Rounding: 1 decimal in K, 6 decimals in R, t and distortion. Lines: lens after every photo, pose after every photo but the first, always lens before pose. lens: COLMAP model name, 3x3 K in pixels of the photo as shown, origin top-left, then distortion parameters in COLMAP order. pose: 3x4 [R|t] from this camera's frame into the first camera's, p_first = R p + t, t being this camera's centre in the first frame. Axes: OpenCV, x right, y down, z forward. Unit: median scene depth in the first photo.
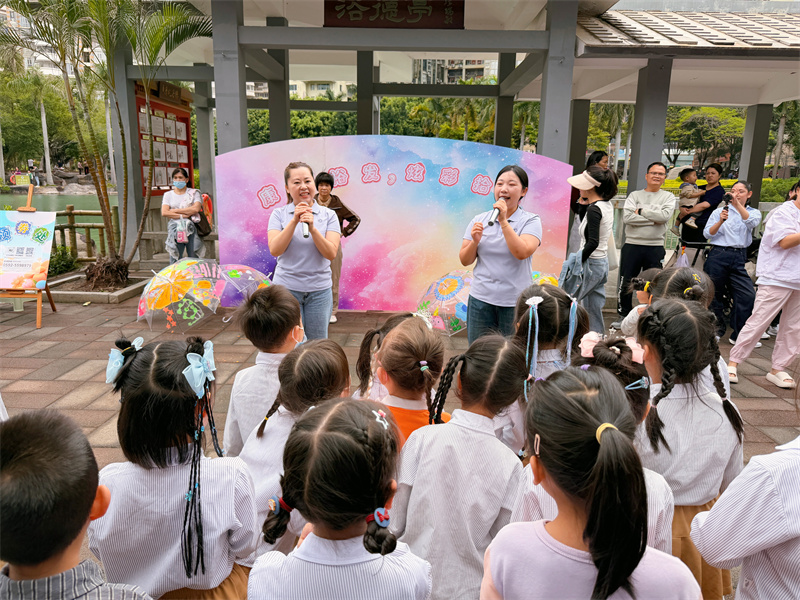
lens RADIAL K [[568.0, 0, 417.9], [0, 568.0, 297.6], [0, 0, 1]] dist [-0.010675, -0.006624]
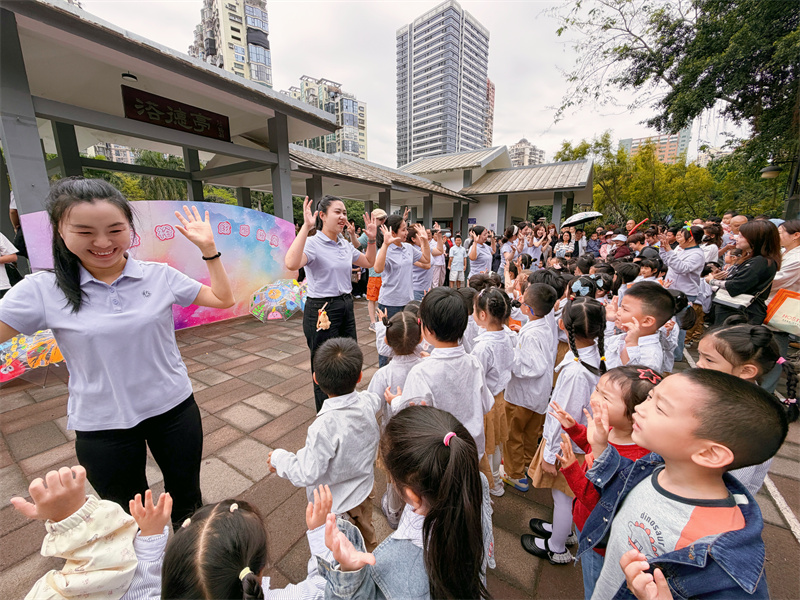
lens RADIAL K [[312.2, 0, 400.0], [0, 312.2, 300.0], [0, 0, 1]] dist [-0.007669, -0.000426]
pose [[0.532458, -0.192328, 0.824317, -0.492852], [0.185215, 0.976718, 0.108249, -0.027204], [-0.825944, 0.095038, 0.555683, 0.119151]]
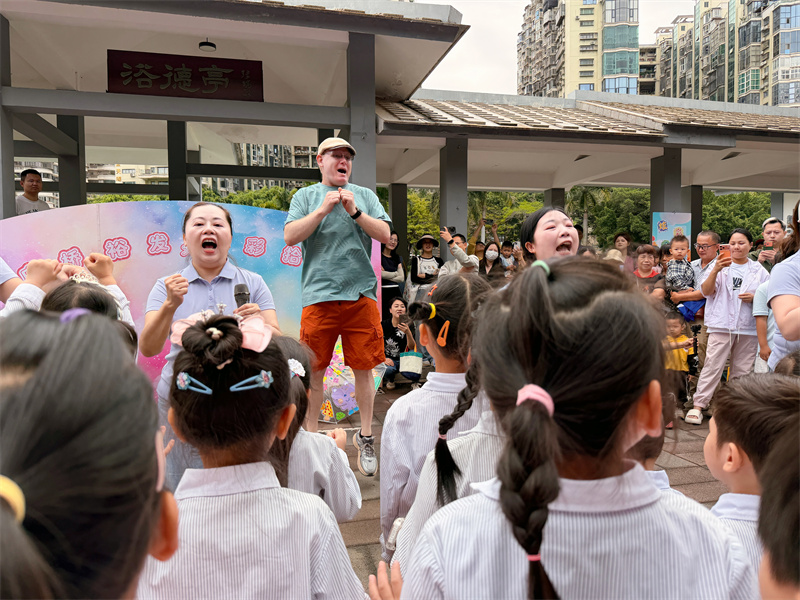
lens RADIAL K [[559.4, 0, 412.6], [0, 559.4, 302.1], [0, 0, 1]] dist [0.007284, -0.020168]
pose [[0.968435, -0.037680, 0.246403, 0.078150], [0.075664, 0.986304, -0.146558, 0.032458], [-0.237506, 0.160575, 0.958022, 0.056711]]
